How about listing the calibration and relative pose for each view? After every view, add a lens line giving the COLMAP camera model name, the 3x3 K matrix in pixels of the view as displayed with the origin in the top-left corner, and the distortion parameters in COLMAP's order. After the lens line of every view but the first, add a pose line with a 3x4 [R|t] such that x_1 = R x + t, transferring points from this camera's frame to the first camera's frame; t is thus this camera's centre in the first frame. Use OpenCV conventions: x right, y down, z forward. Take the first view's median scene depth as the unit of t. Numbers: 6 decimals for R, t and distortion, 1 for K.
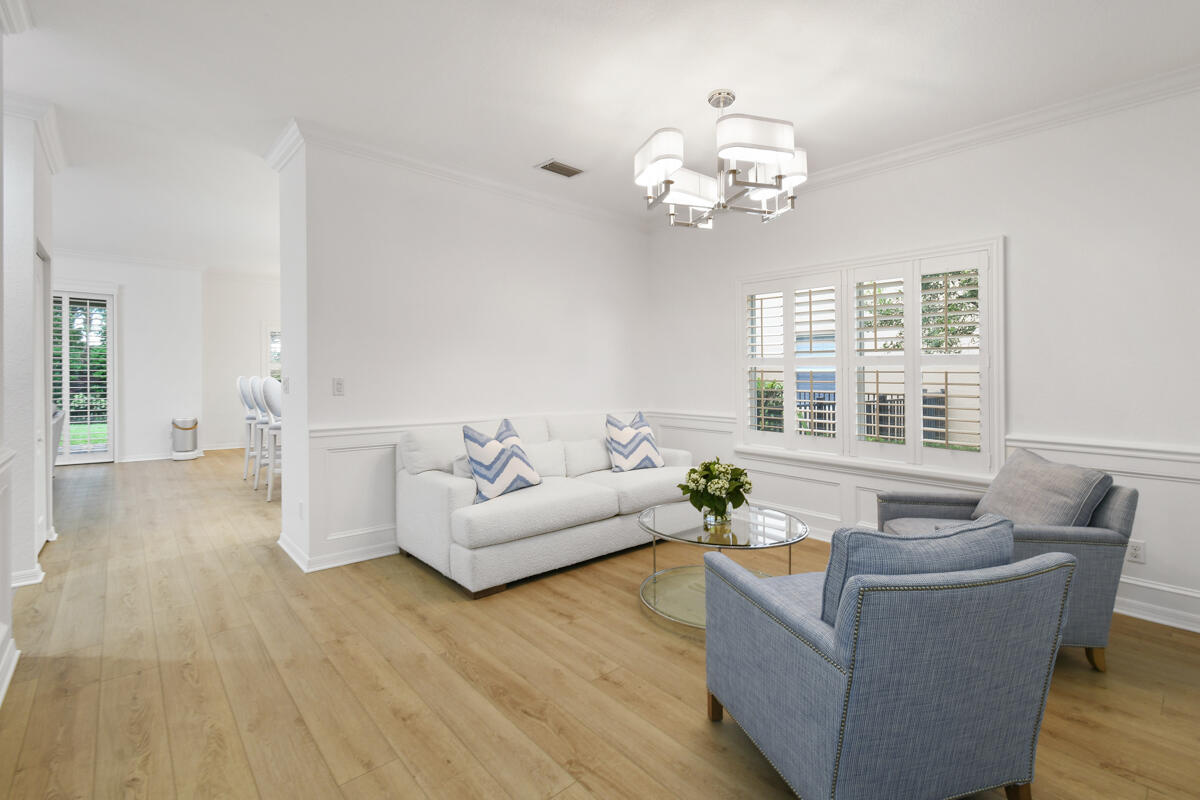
lens RADIAL K [[532.7, 0, 606.6], [0, 532.7, 389.9], [0, 0, 1]] dist [0.004413, -0.000879]
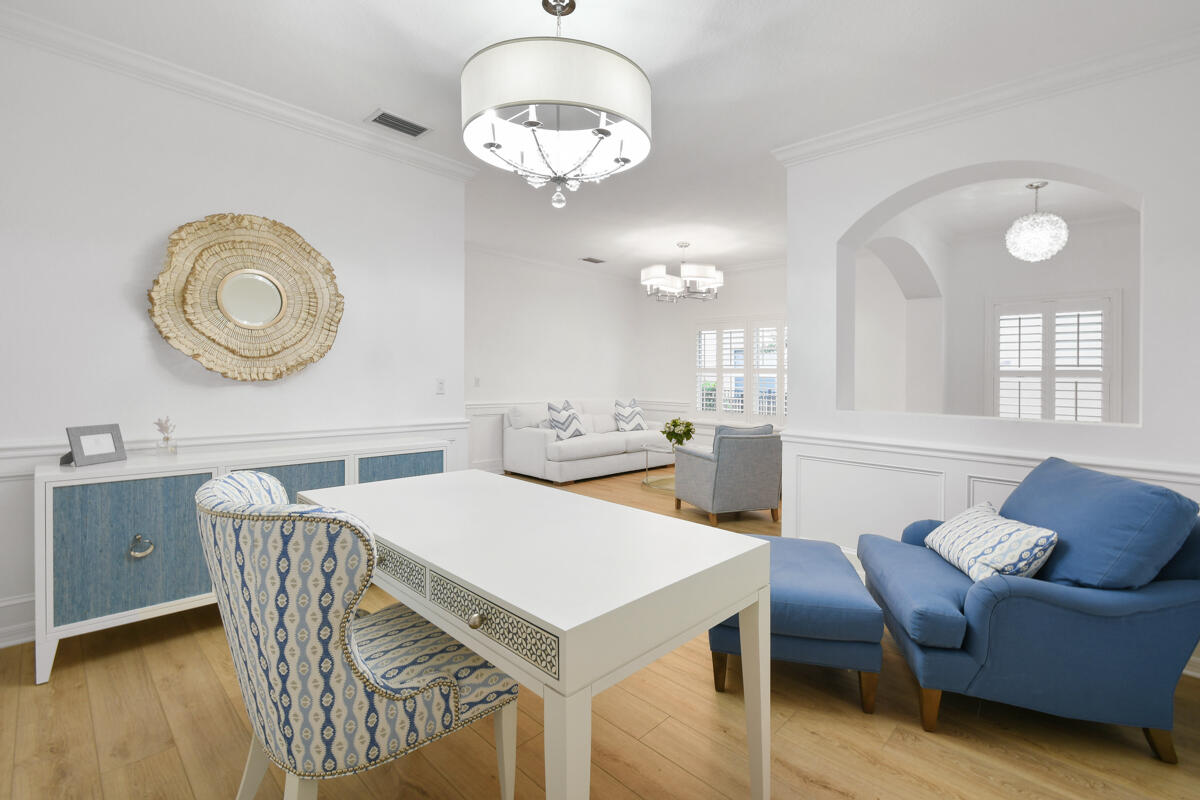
lens RADIAL K [[532.7, 0, 594.4], [0, 532.7, 395.6], [0, 0, 1]] dist [0.004413, -0.000879]
pose [[0.998475, 0.009474, 0.054380, -0.210482], [-0.009949, 0.999915, 0.008479, 0.024360], [-0.054295, -0.009007, 0.998484, -0.941621]]
